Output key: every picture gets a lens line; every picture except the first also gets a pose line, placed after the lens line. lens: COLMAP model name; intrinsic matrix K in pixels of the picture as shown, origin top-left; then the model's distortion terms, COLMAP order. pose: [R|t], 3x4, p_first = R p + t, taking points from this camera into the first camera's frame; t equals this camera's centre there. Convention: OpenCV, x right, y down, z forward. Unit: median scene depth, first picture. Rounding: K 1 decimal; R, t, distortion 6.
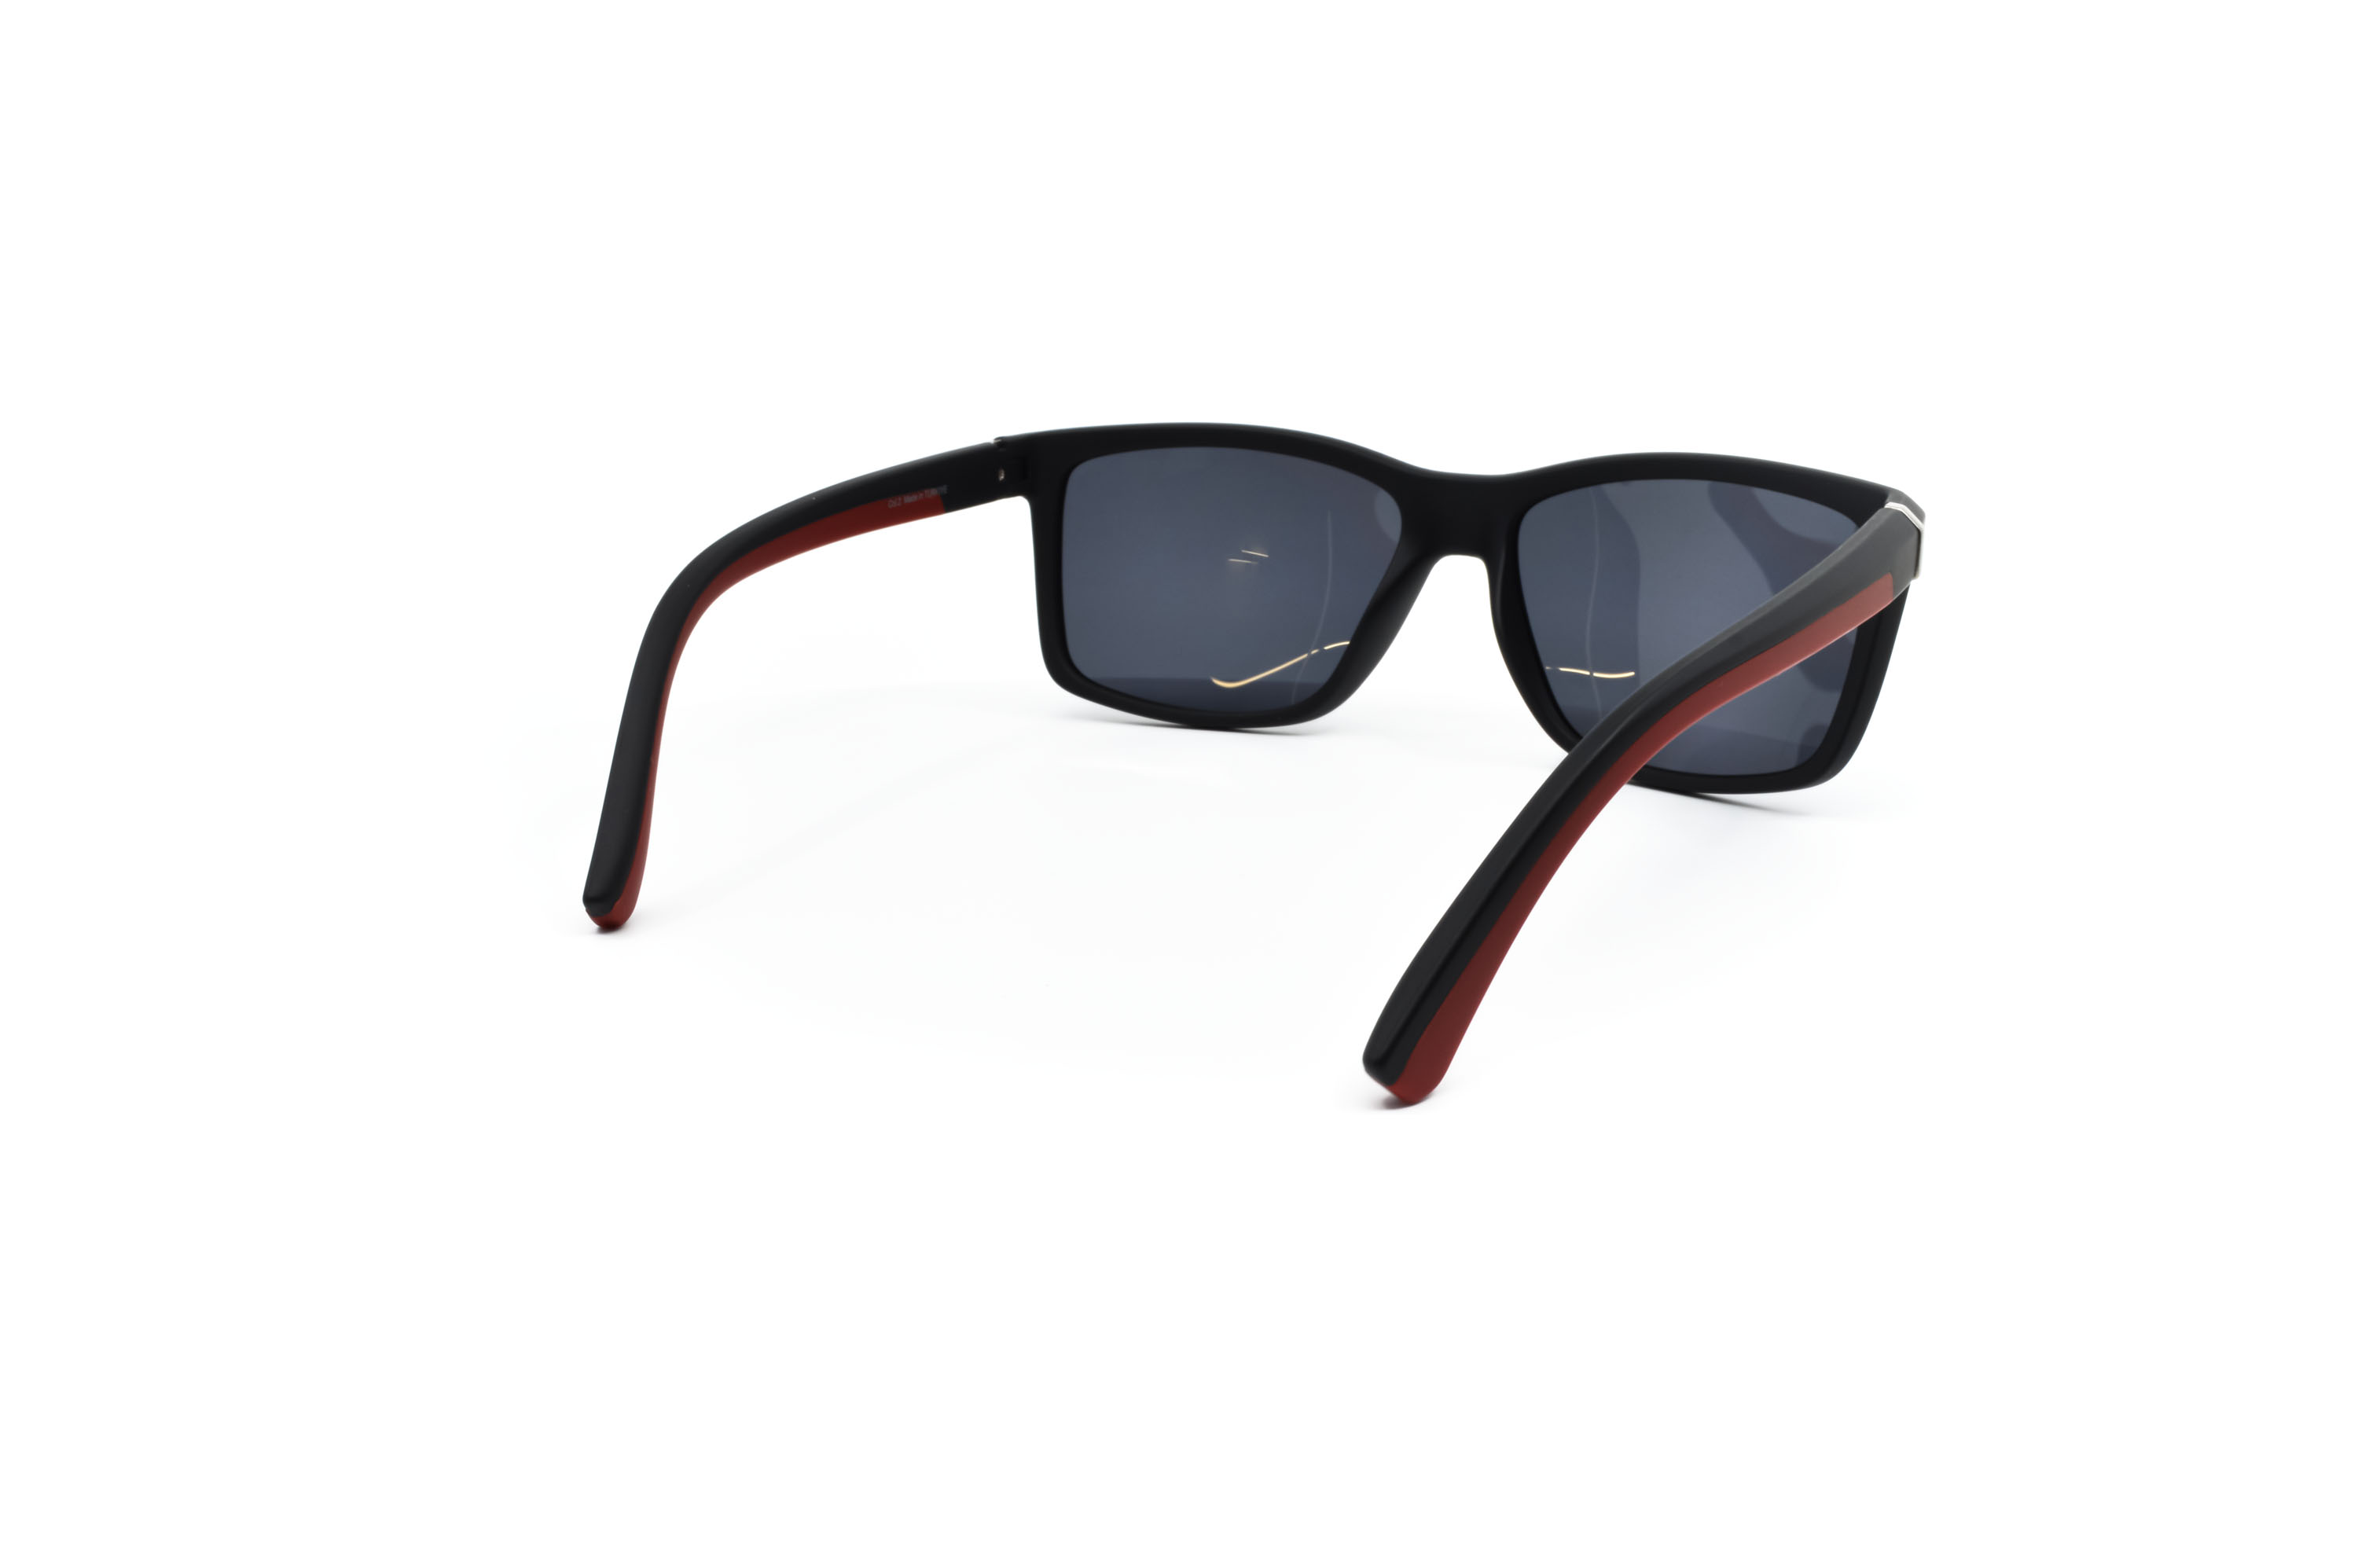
lens RADIAL K [[2307.6, 0, 1179.0], [0, 2307.6, 784.0], [0, 0, 1]] dist [-0.007758, -0.002386]
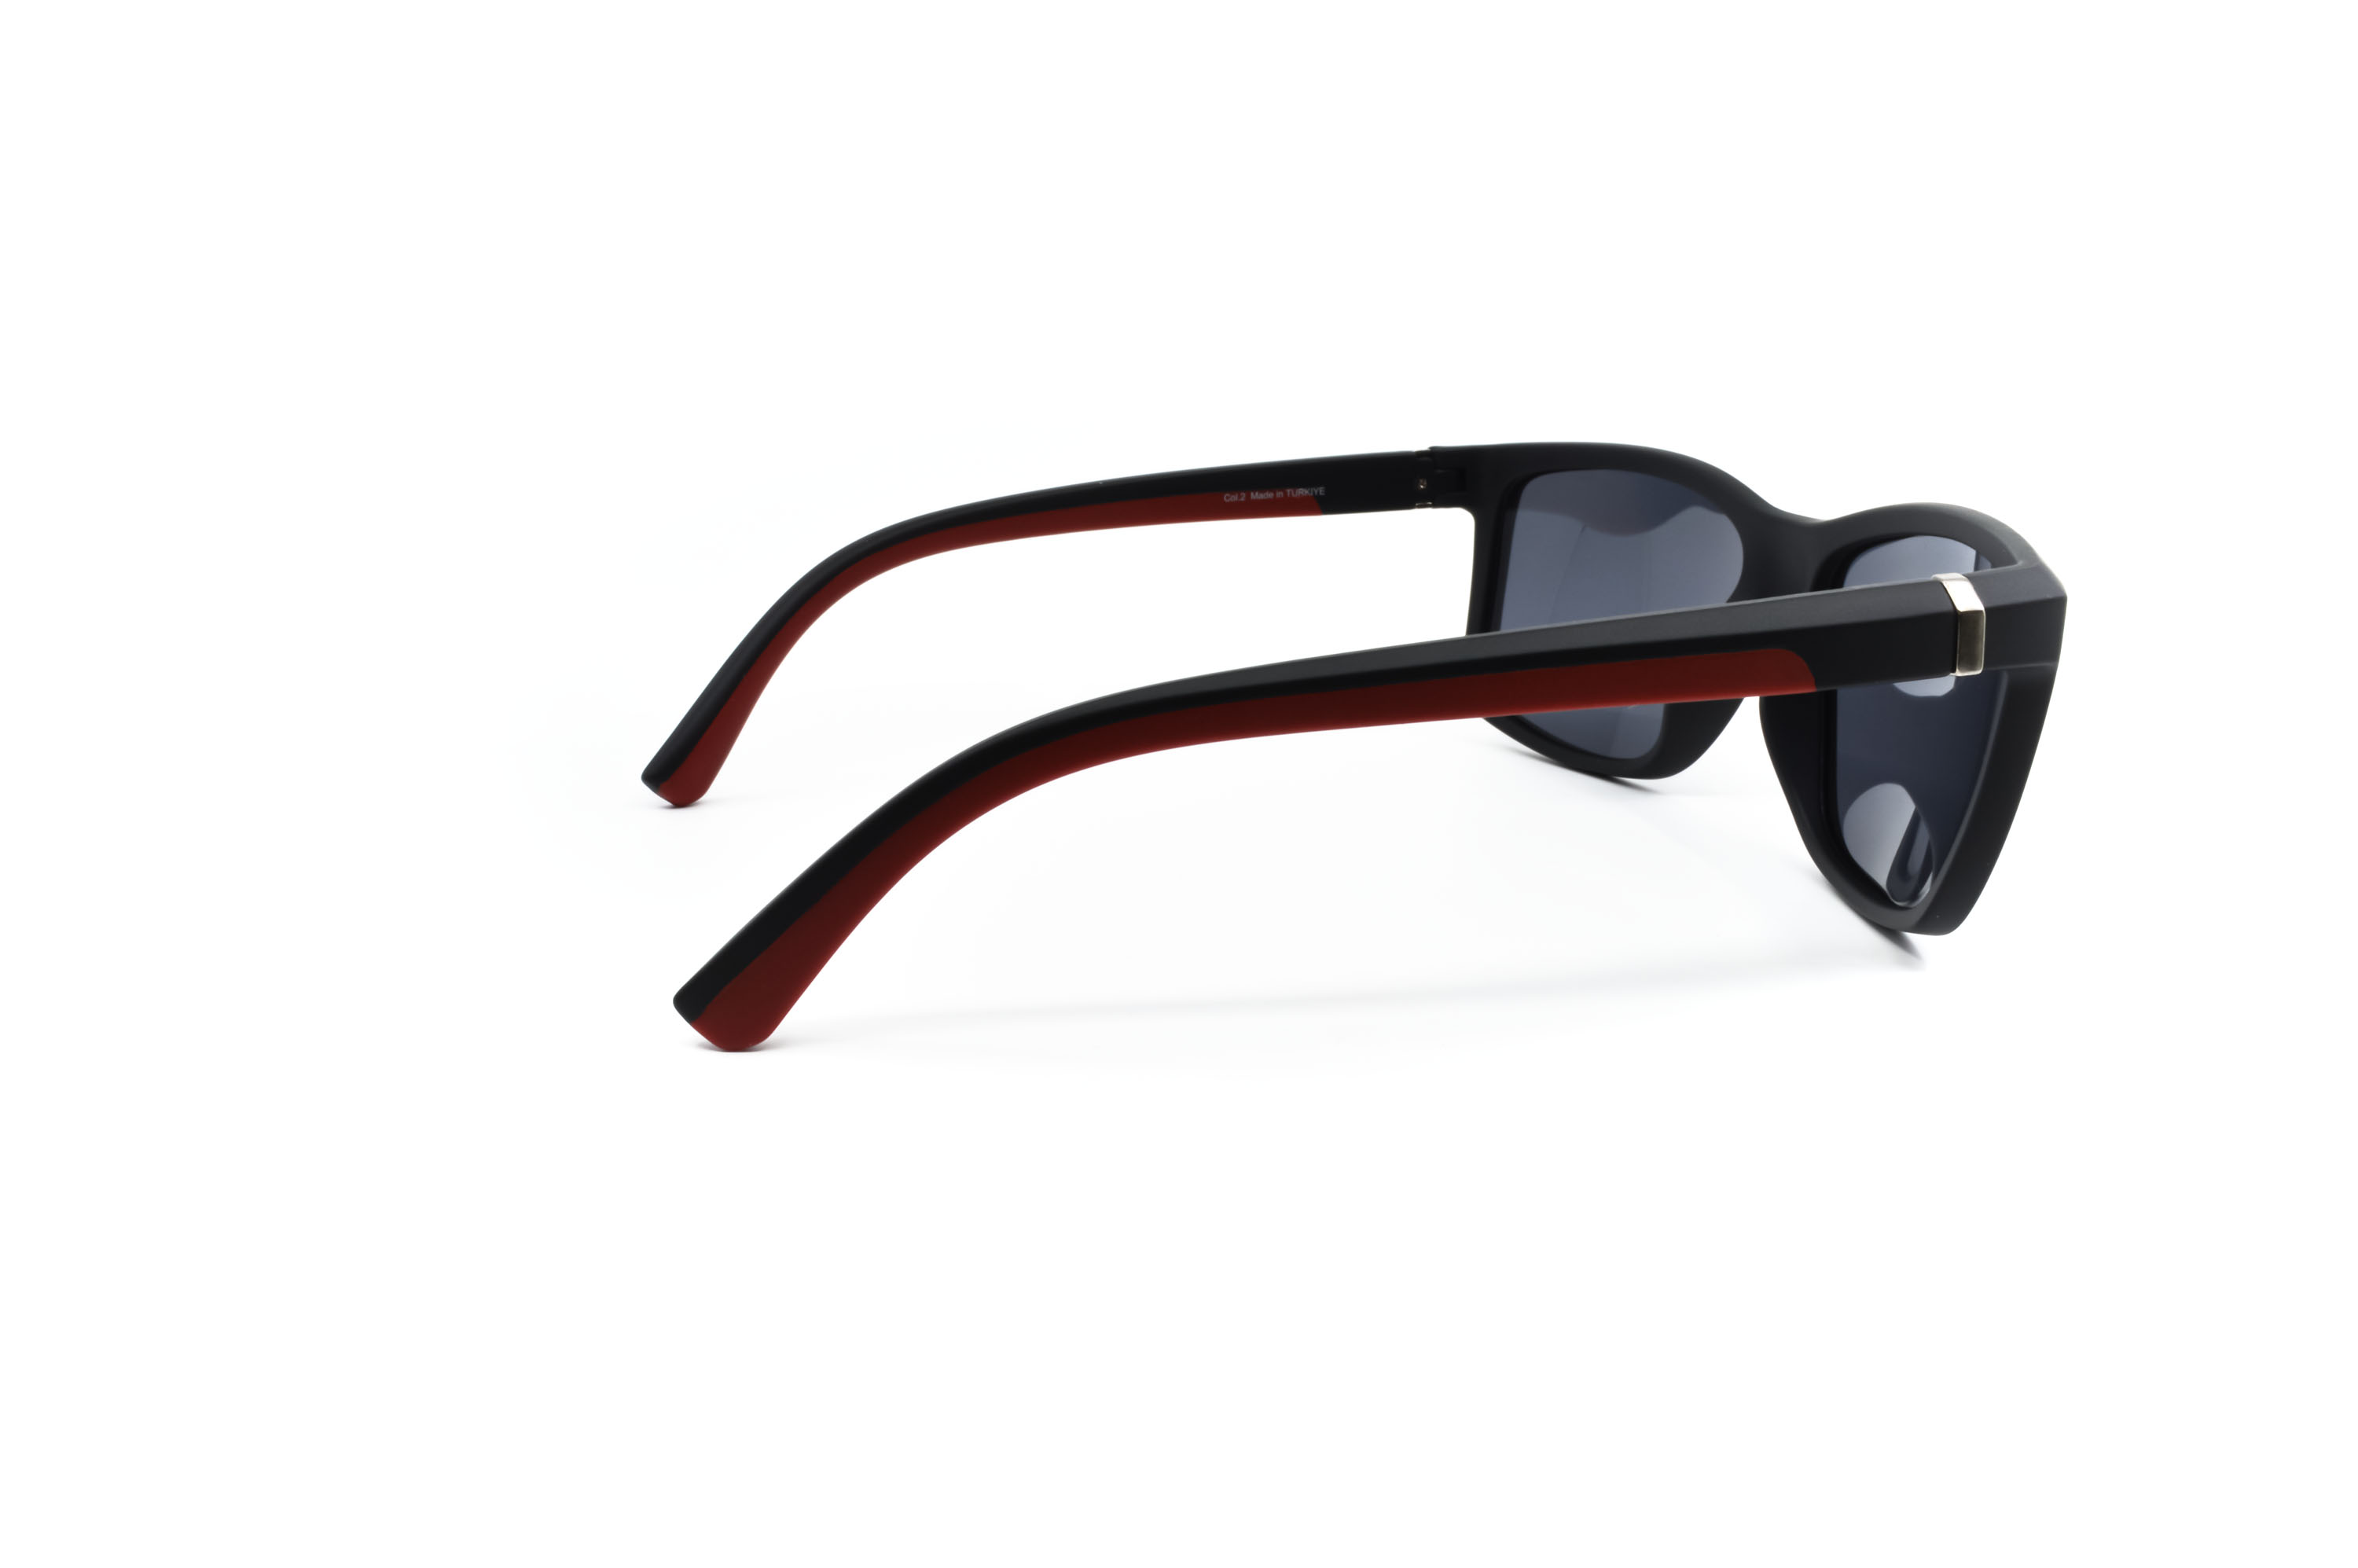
lens RADIAL K [[2307.6, 0, 1179.0], [0, 2307.6, 784.0], [0, 0, 1]] dist [-0.007758, -0.002386]
pose [[0.699693, 0.157516, -0.696863, 0.579005], [-0.168199, 0.984295, 0.053603, -0.044006], [0.694362, 0.079706, 0.715198, 0.236802]]
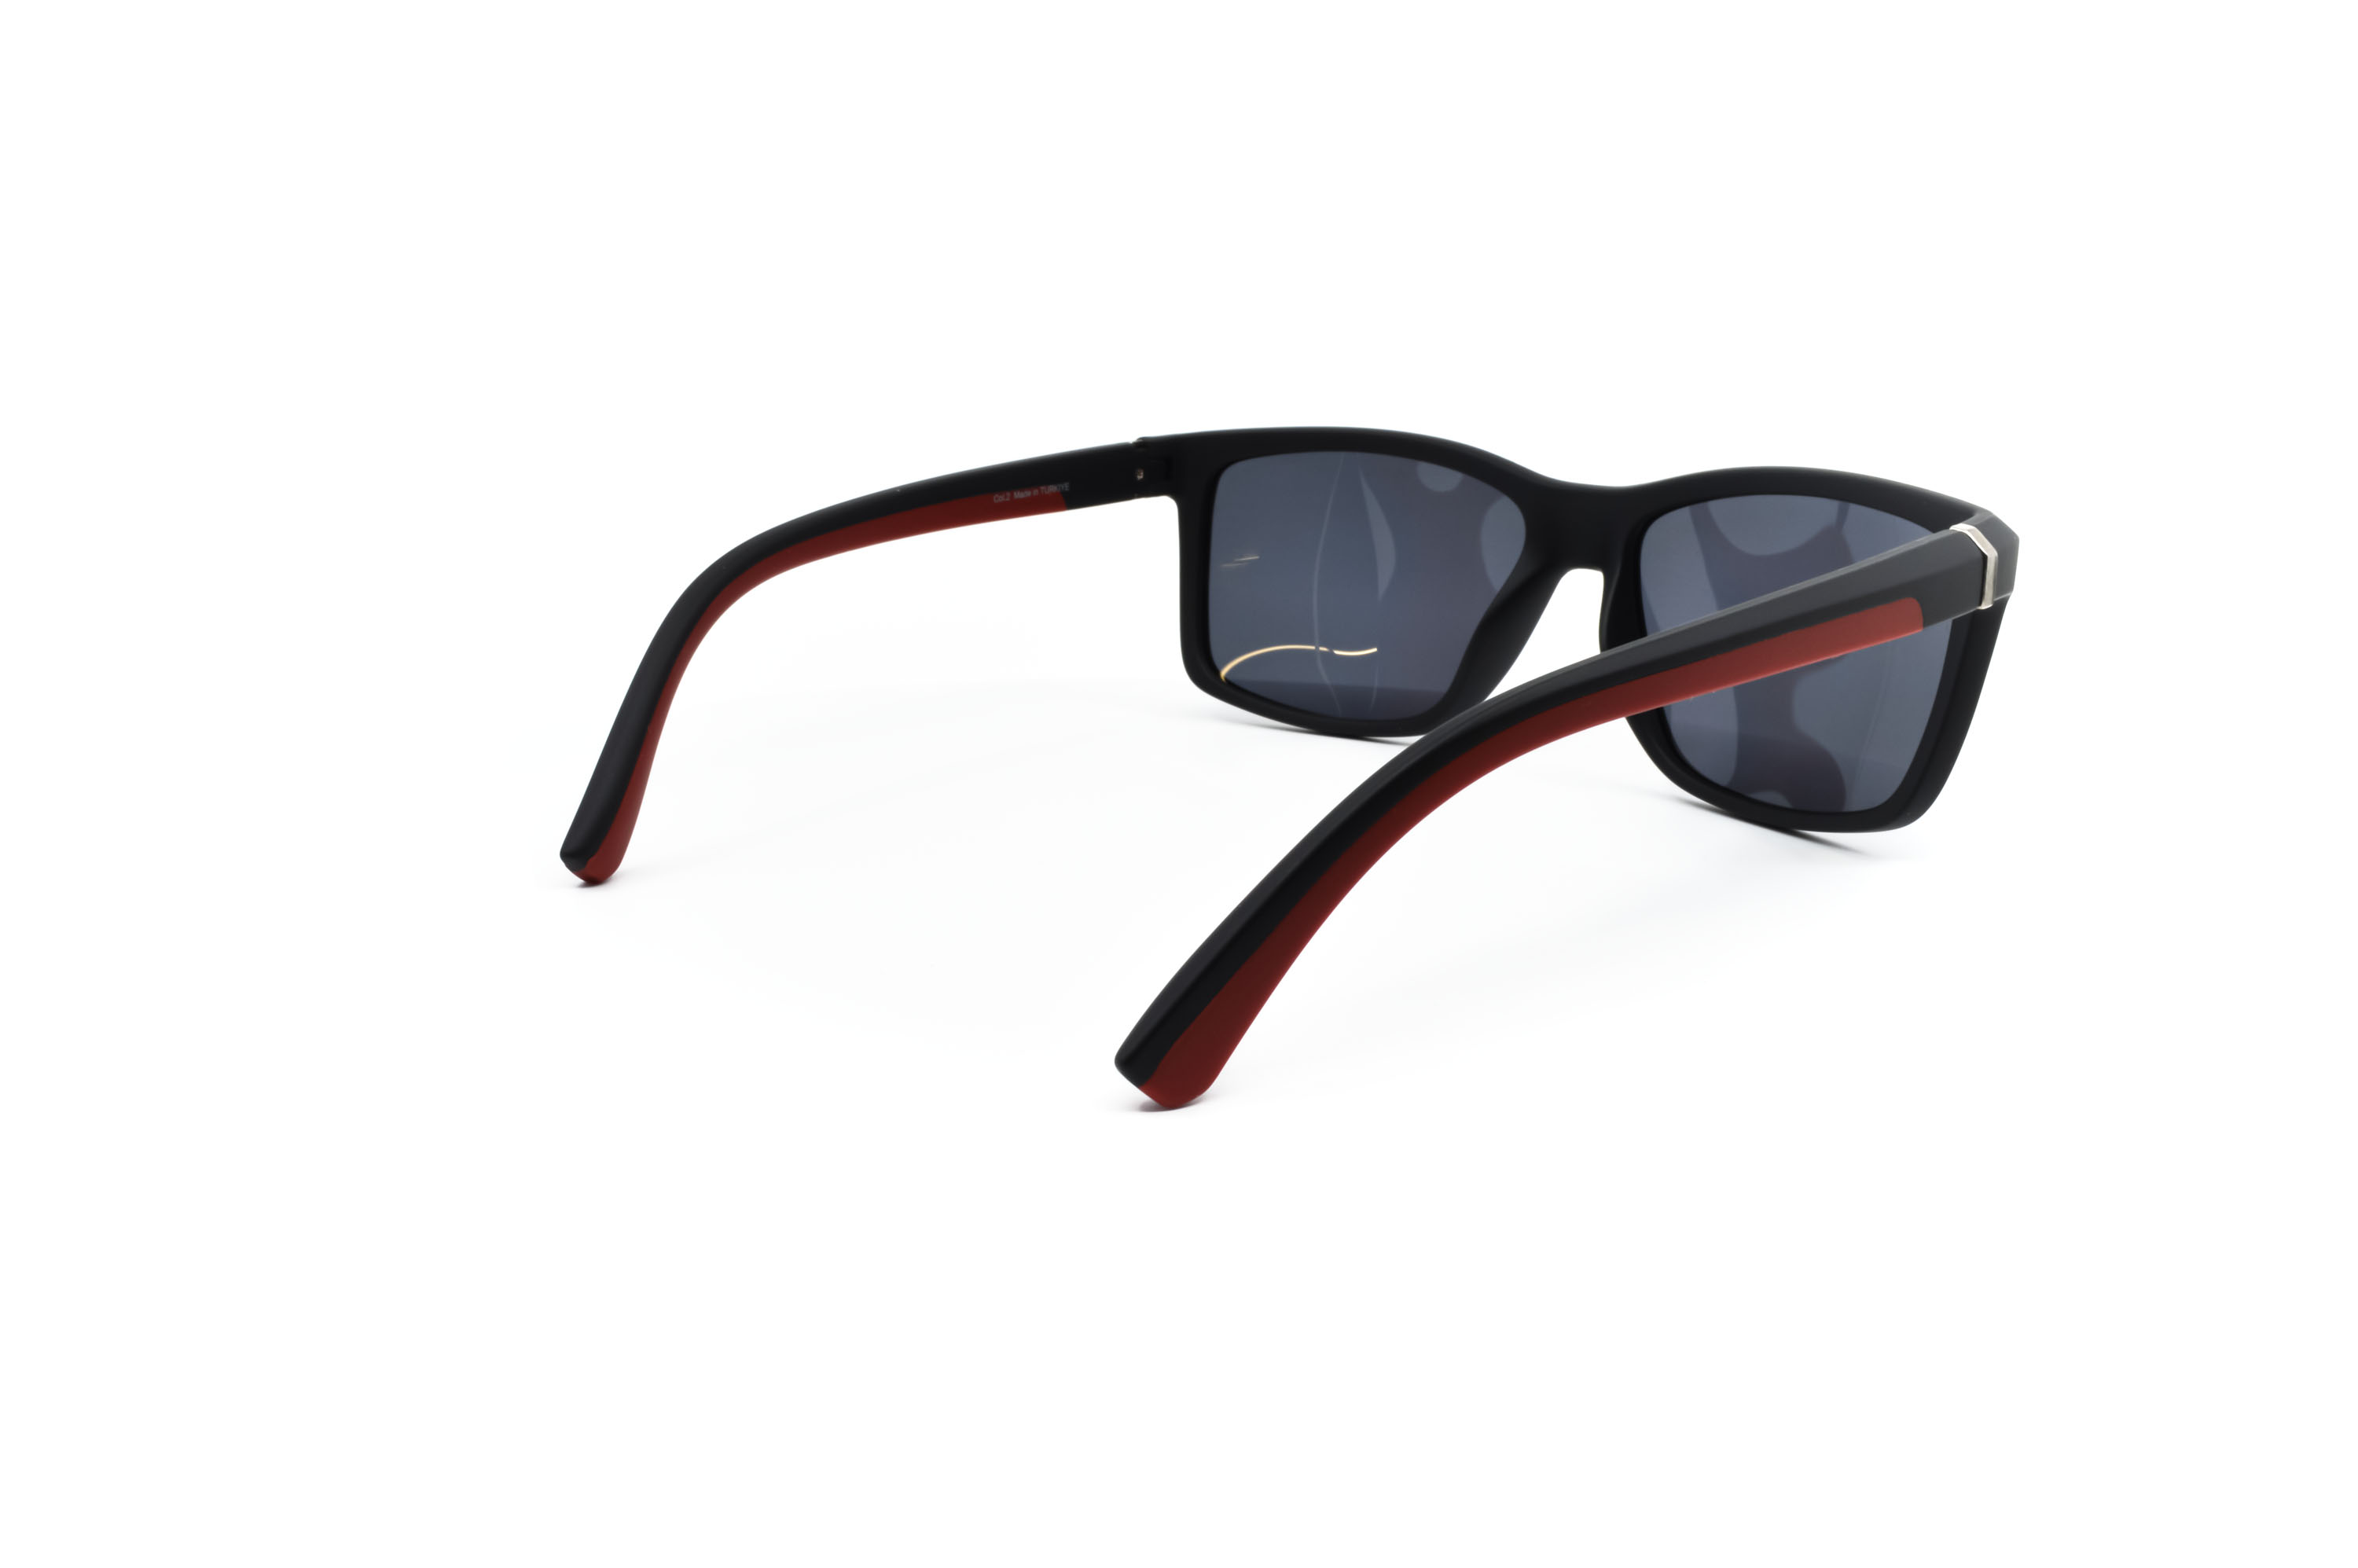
lens RADIAL K [[2307.6, 0, 1179.0], [0, 2307.6, 784.0], [0, 0, 1]] dist [-0.007758, -0.002386]
pose [[0.965651, 0.058223, -0.253234, 0.210582], [-0.059424, 0.998229, 0.002910, -0.002290], [0.252955, 0.012238, 0.967401, 0.027039]]
